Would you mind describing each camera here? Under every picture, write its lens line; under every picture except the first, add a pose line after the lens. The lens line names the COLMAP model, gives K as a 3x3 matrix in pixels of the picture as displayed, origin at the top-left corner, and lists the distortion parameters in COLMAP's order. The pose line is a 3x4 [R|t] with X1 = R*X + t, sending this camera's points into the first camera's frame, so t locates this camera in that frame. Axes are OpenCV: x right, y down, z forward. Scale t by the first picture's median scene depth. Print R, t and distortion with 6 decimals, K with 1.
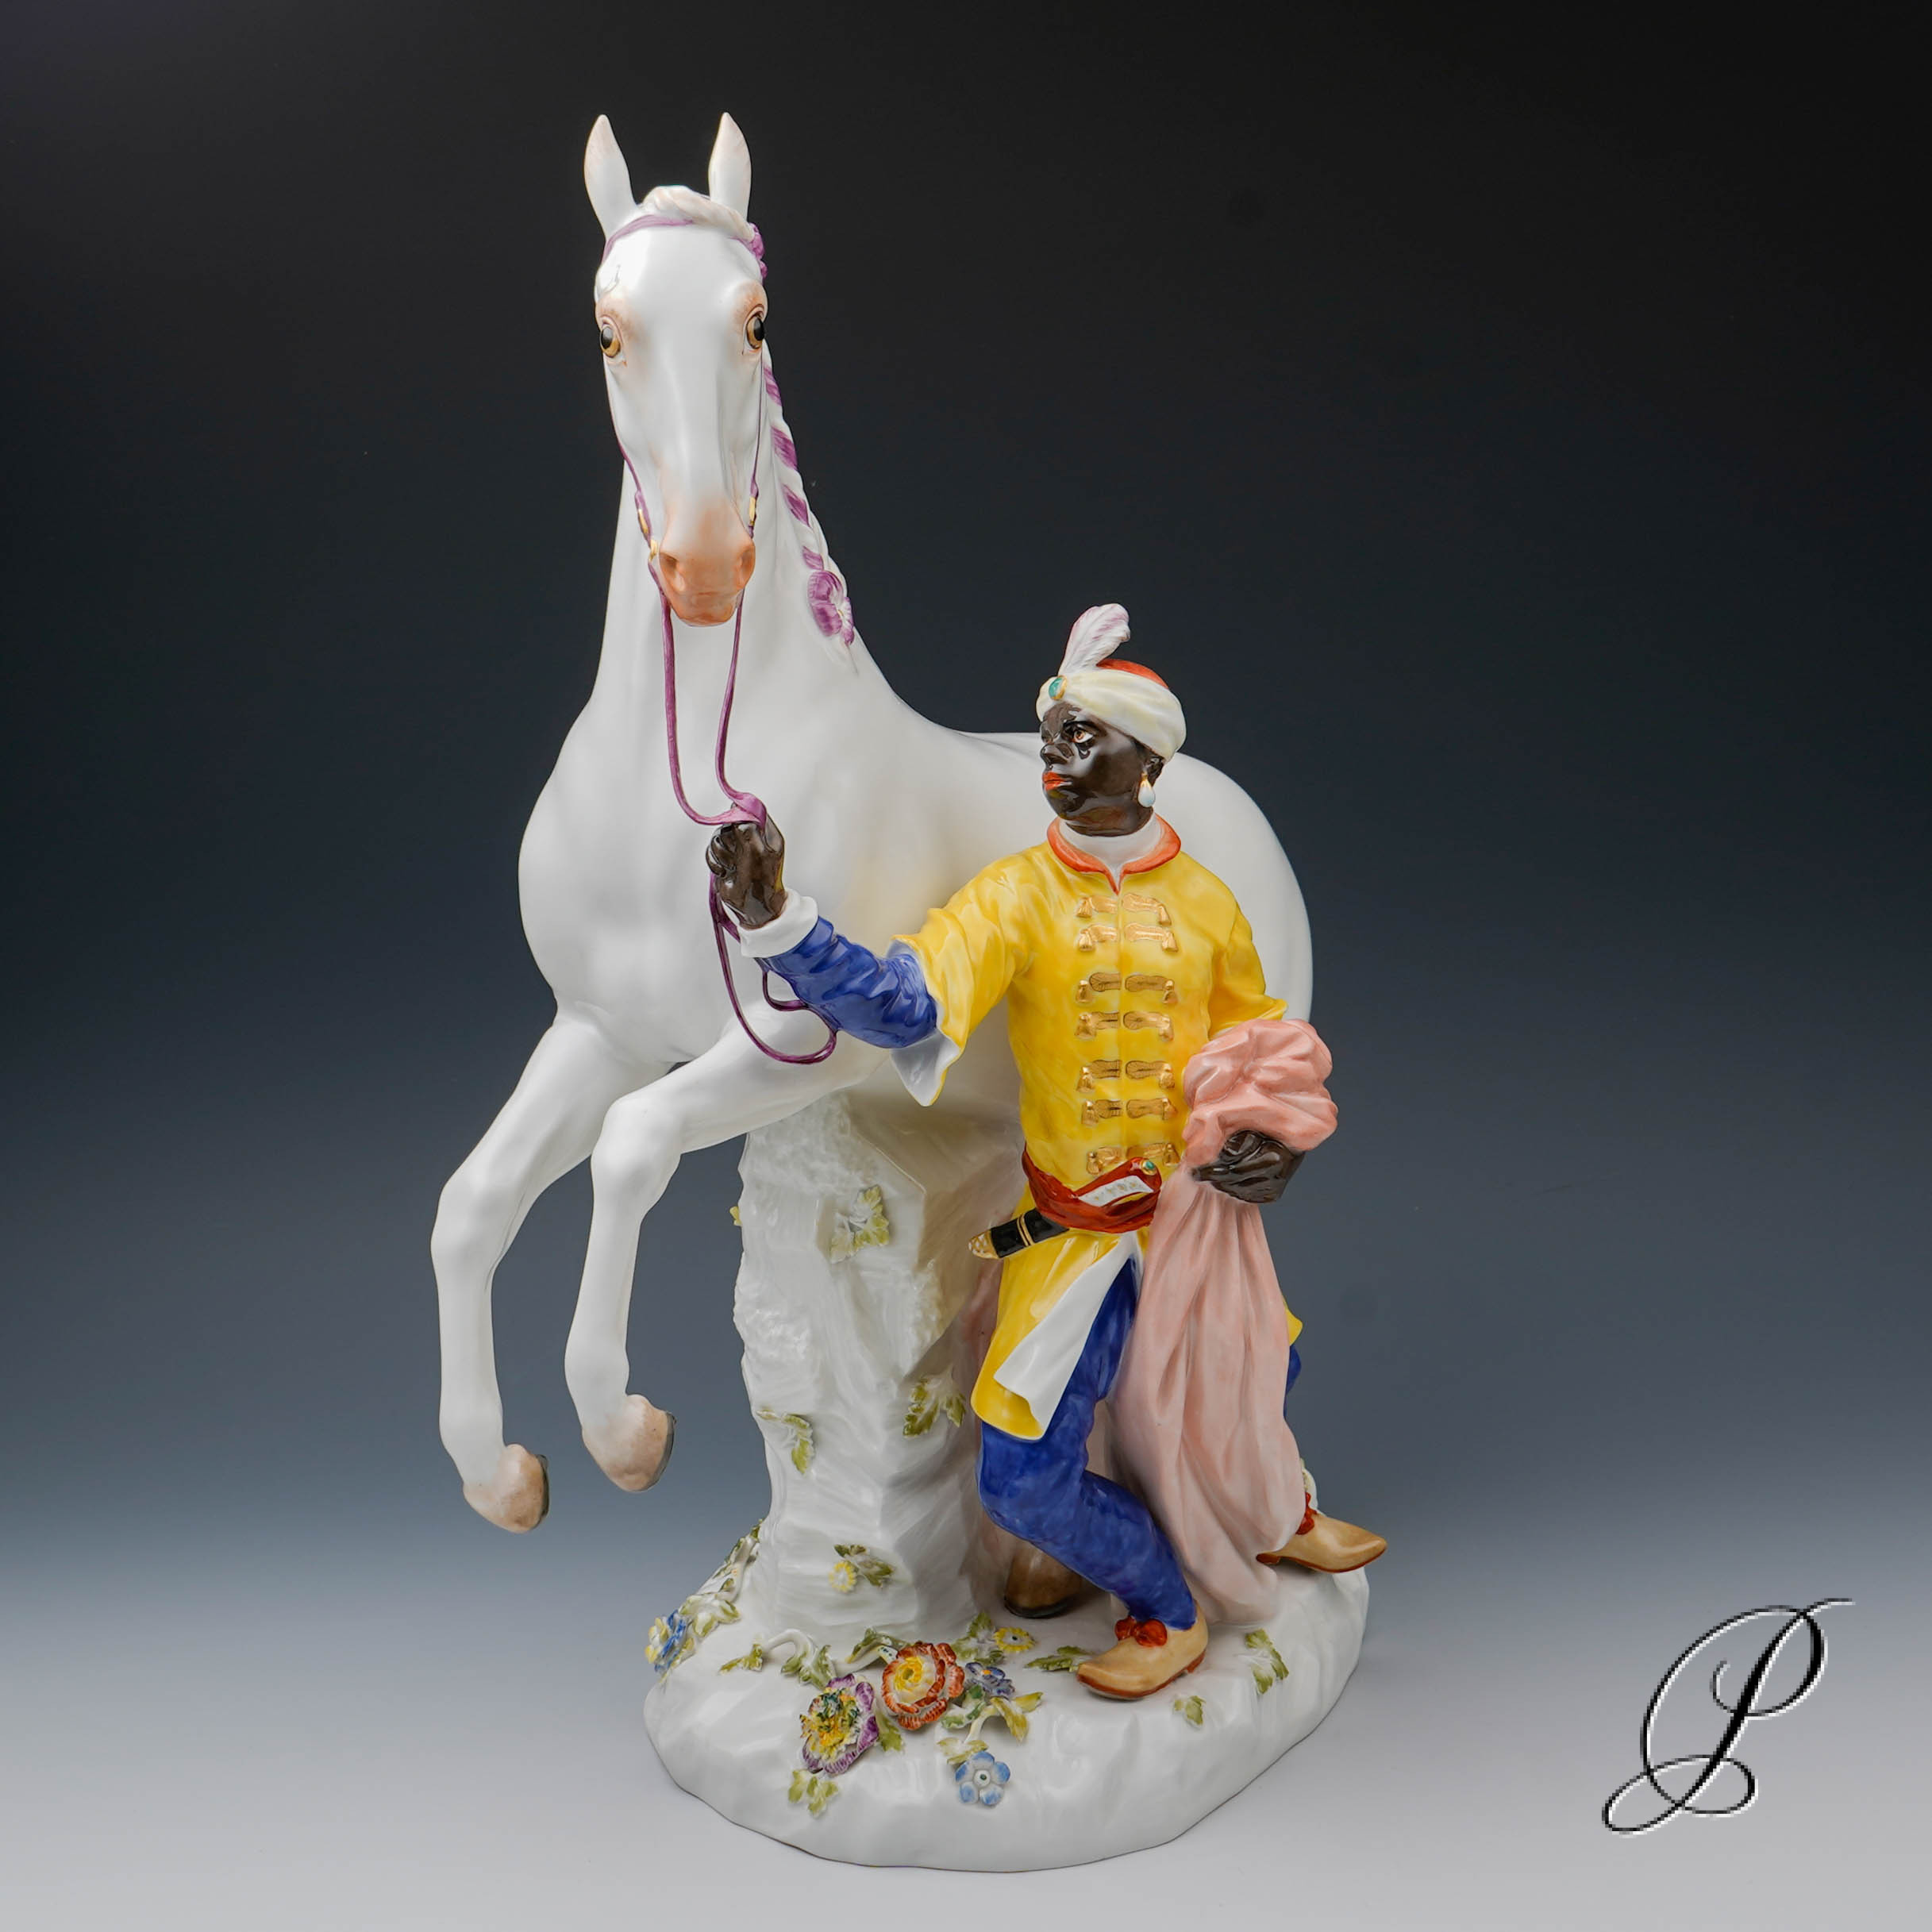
lens RADIAL K [[3758.7, 0, 938.2], [0, 3758.7, 719.6], [0, 0, 1]] dist [0.019732, -0.129117]
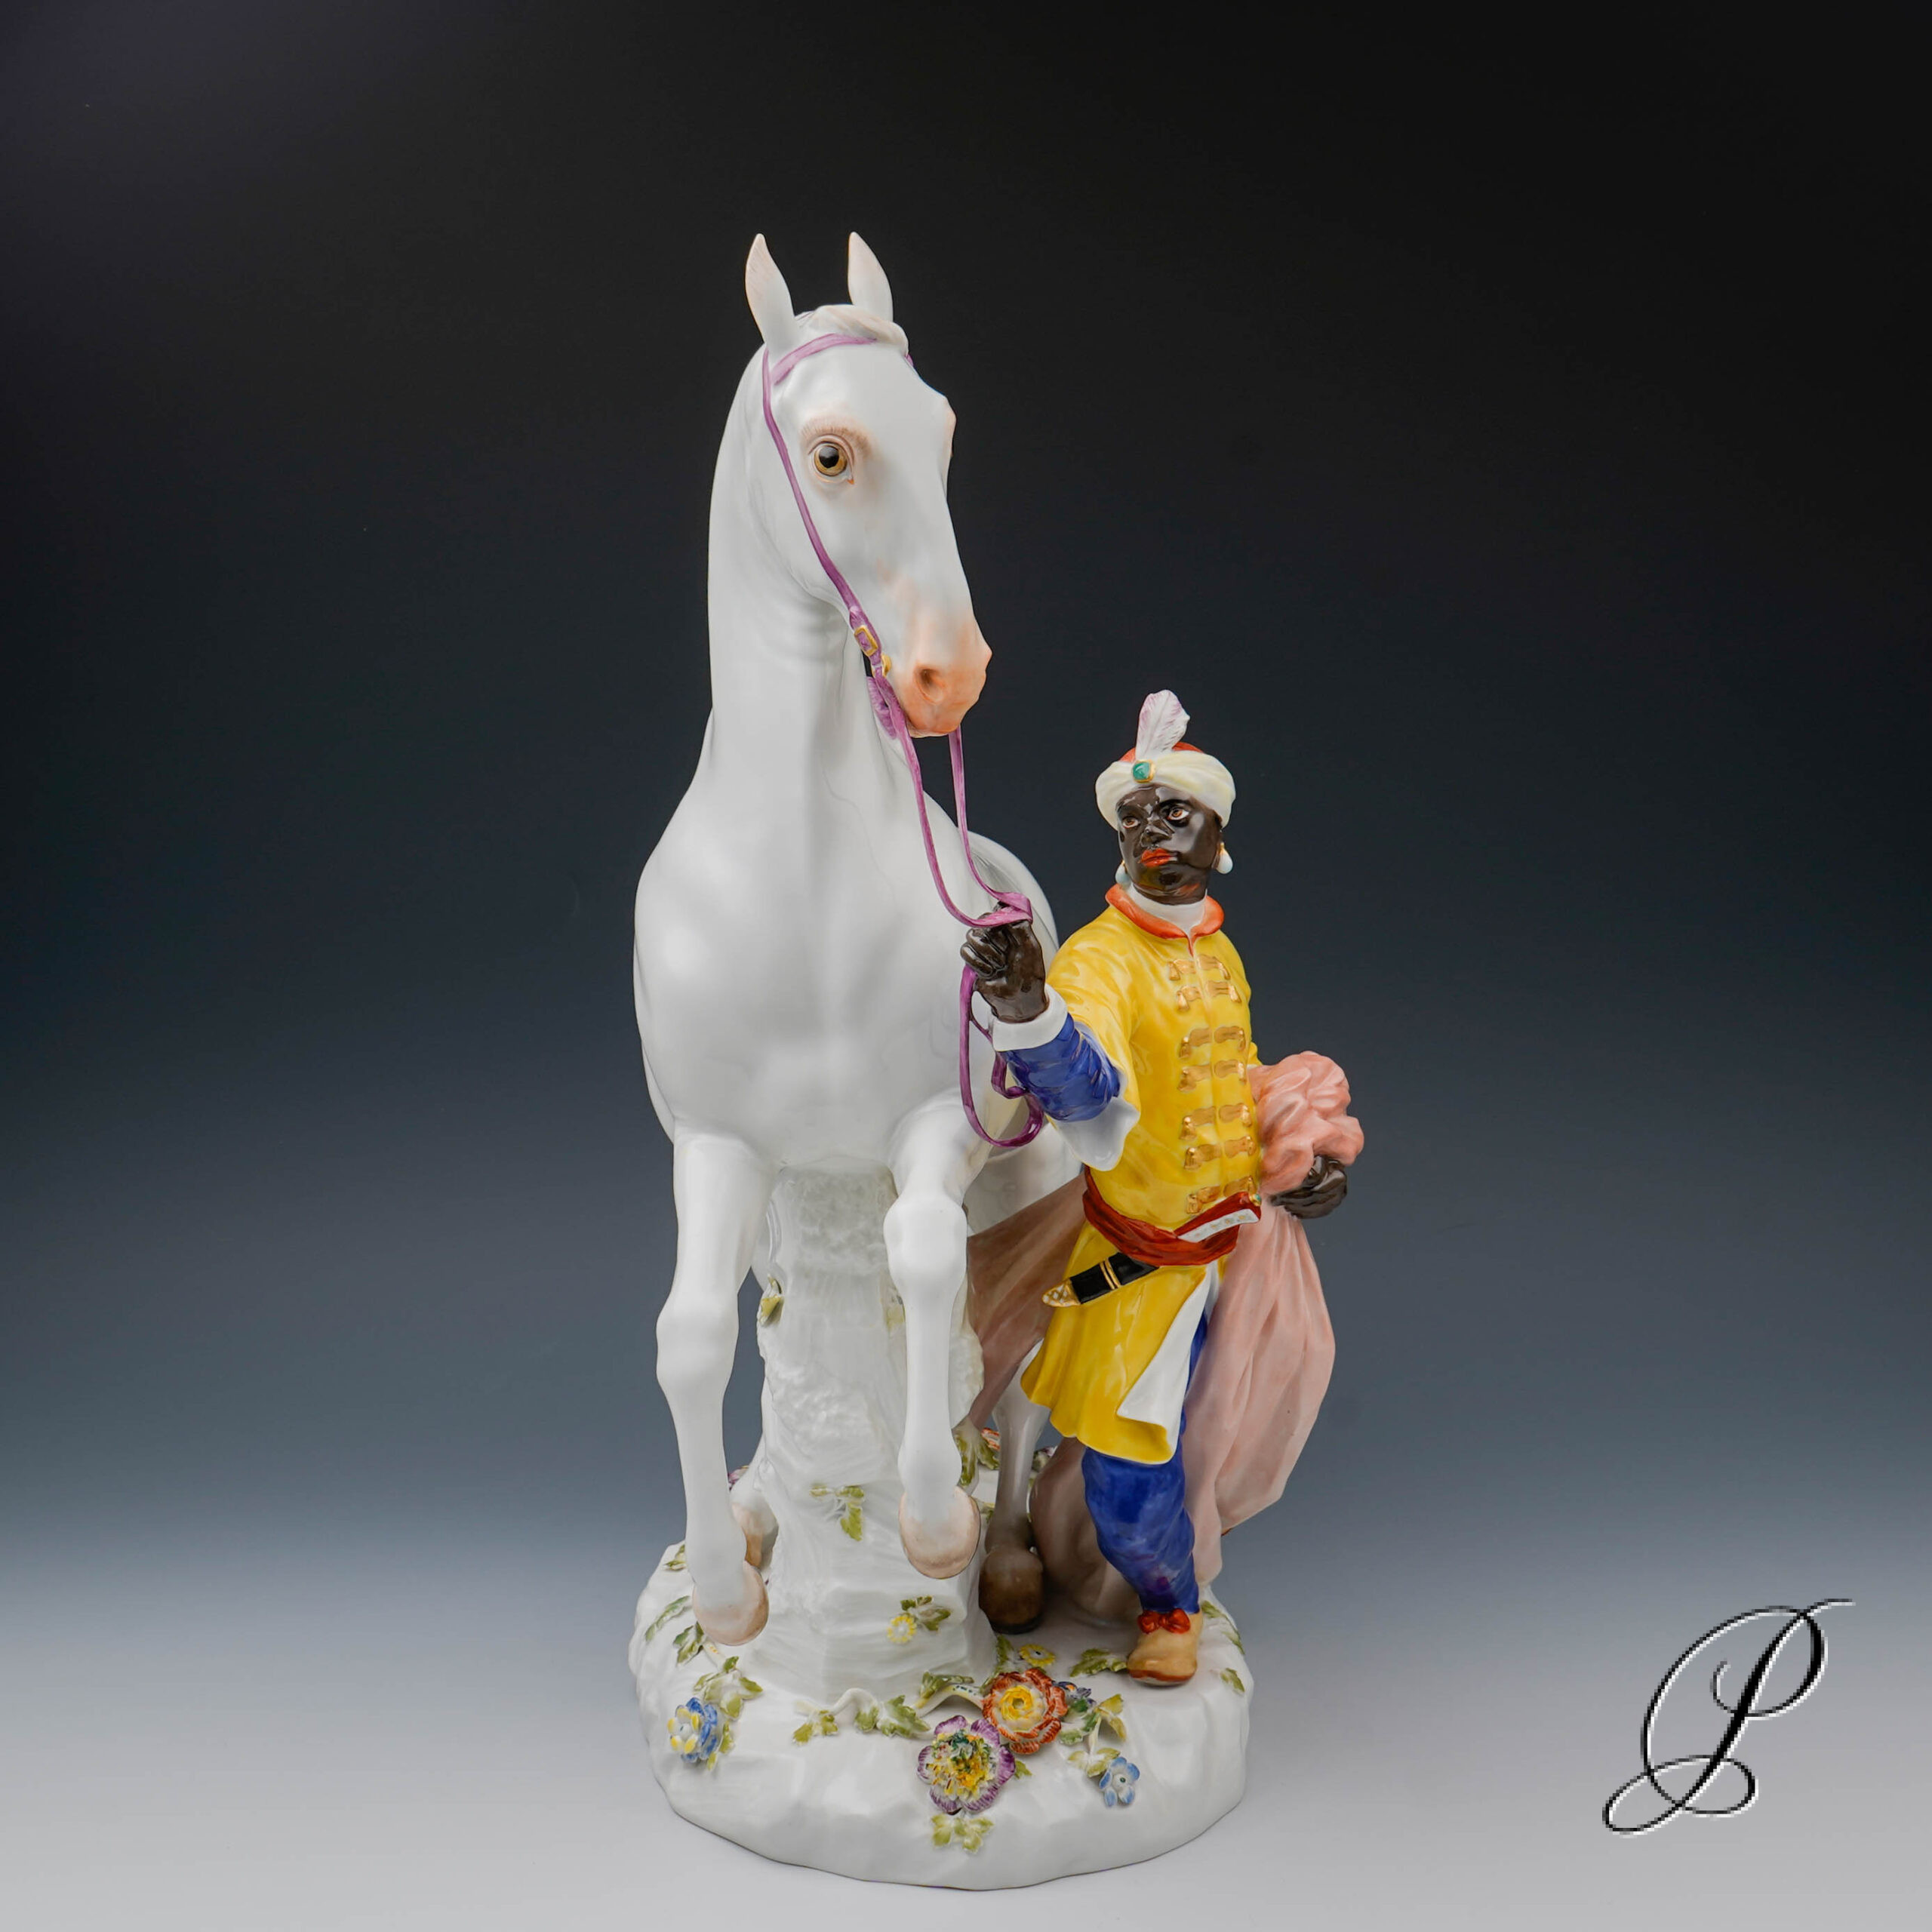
lens RADIAL K [[3336.9, 0, 975.2], [0, 3336.9, 873.1], [0, 0, 1]] dist [-0.010514, 0.053601]
pose [[0.857962, -0.090798, 0.505626, -0.487943], [0.073583, 0.995828, 0.053969, -0.033914], [-0.508417, -0.009098, 0.861063, 0.197803]]
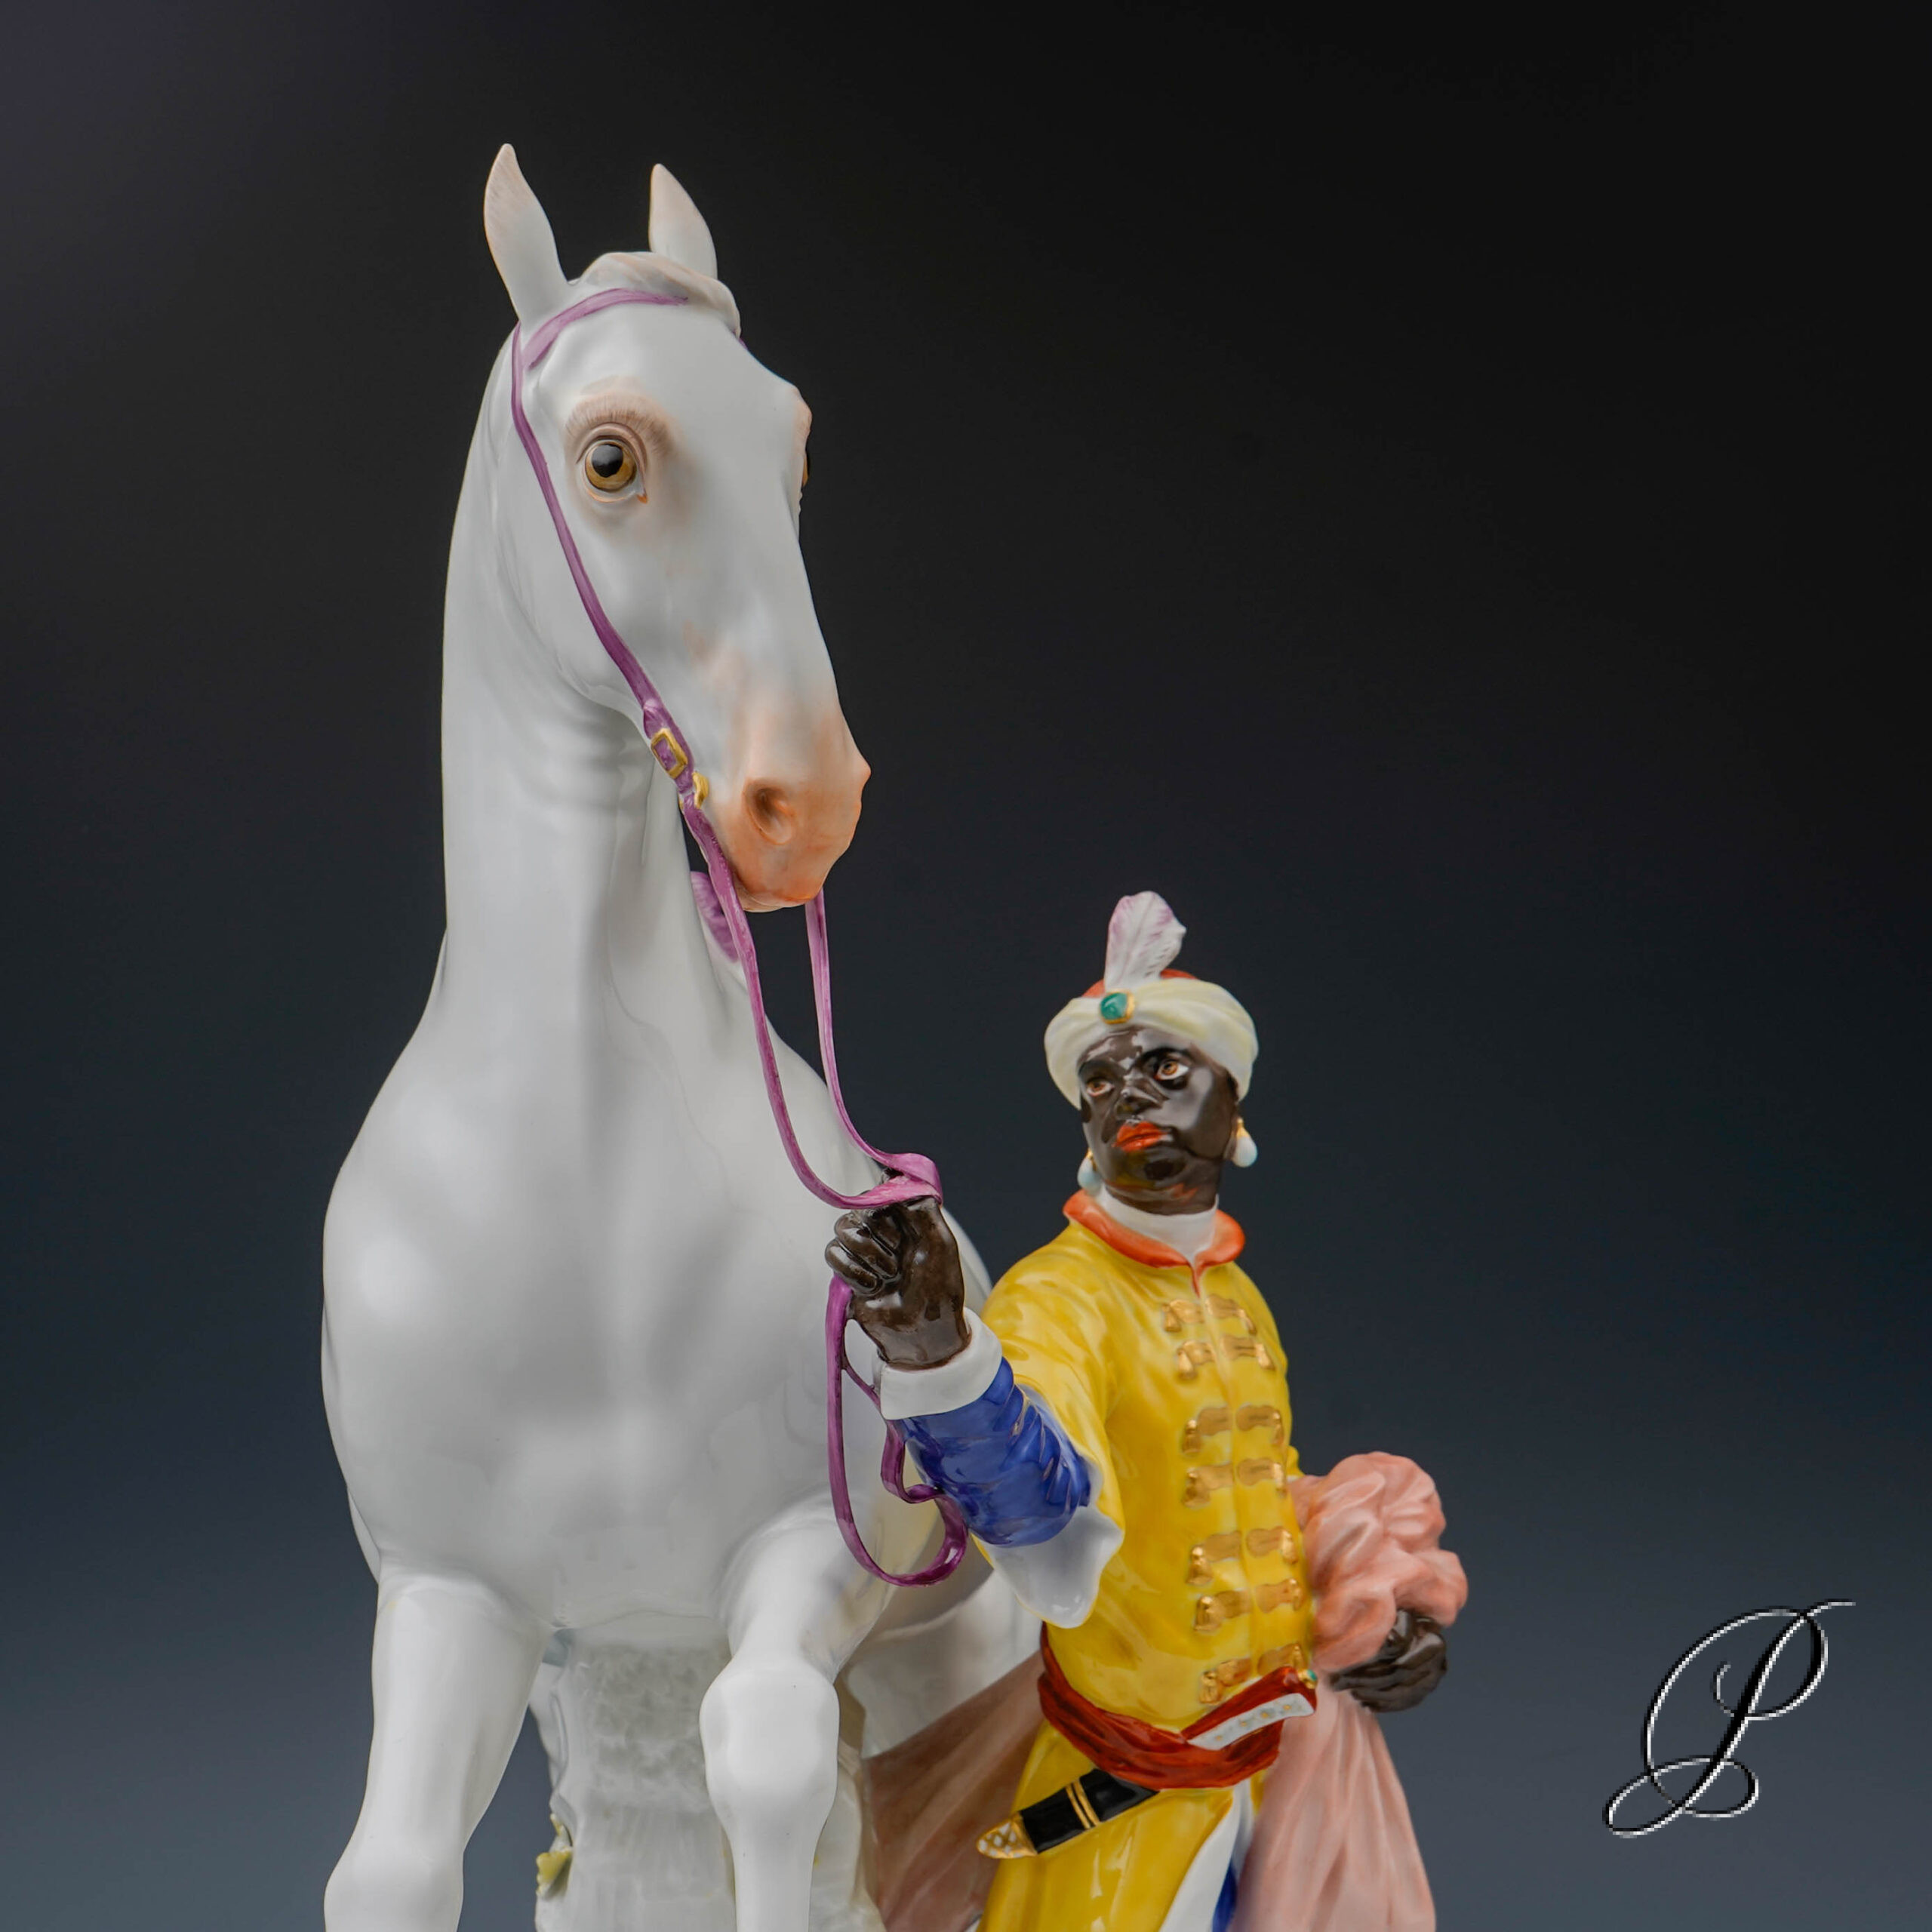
lens RADIAL K [[3336.9, 0, 975.2], [0, 3336.9, 873.1], [0, 0, 1]] dist [-0.010514, 0.053601]
pose [[0.852600, -0.015780, 0.522325, -0.312143], [0.088259, 0.989533, -0.114171, 0.035246], [-0.515057, 0.143442, 0.845069, 0.474162]]
